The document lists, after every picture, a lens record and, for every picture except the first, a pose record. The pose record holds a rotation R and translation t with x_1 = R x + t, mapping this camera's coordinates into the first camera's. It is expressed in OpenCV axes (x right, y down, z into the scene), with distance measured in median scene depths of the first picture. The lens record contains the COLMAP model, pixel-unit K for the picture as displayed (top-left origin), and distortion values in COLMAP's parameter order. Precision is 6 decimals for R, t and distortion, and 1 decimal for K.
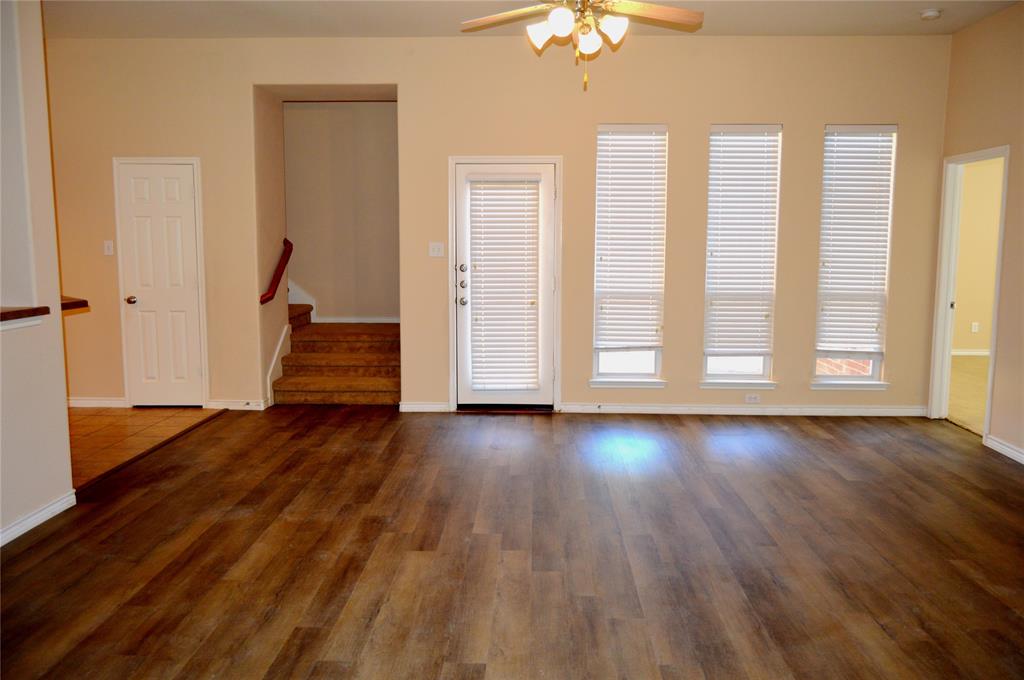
lens RADIAL K [[802.0, 0, 515.1], [0, 802.0, 332.6], [0, 0, 1]] dist [-0.023778, 0.015211]
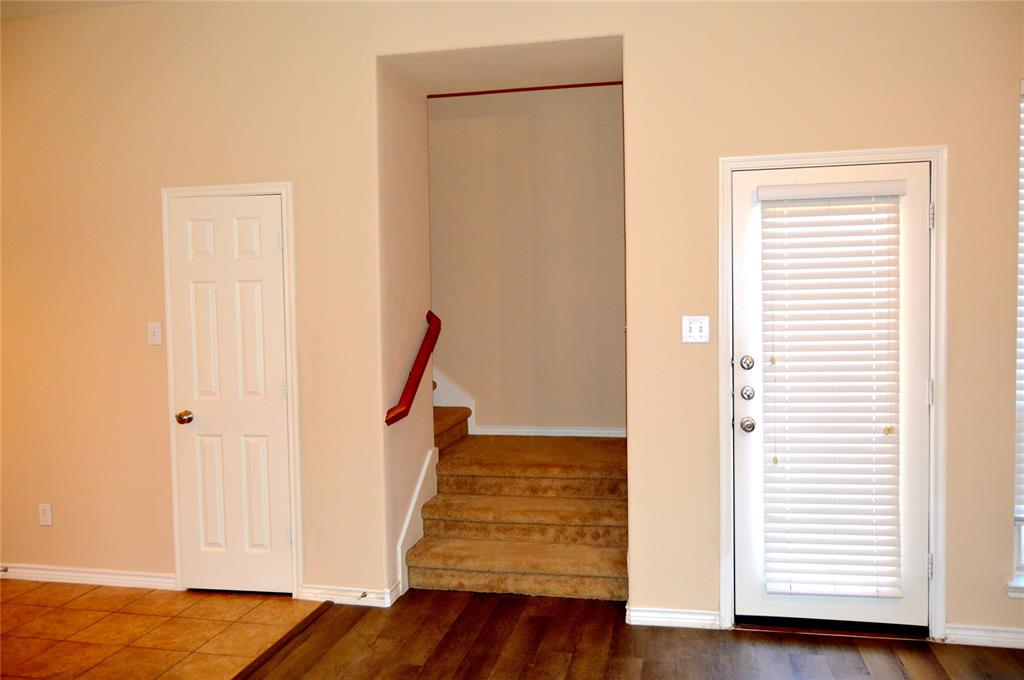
lens RADIAL K [[802.0, 0, 511.3], [0, 802.0, 338.2], [0, 0, 1]] dist [-0.023778, 0.015211]
pose [[0.981976, -0.011471, -0.188658, -0.117574], [-0.001122, 0.997785, -0.066512, -0.060879], [0.189003, 0.065525, 0.979788, 0.441011]]
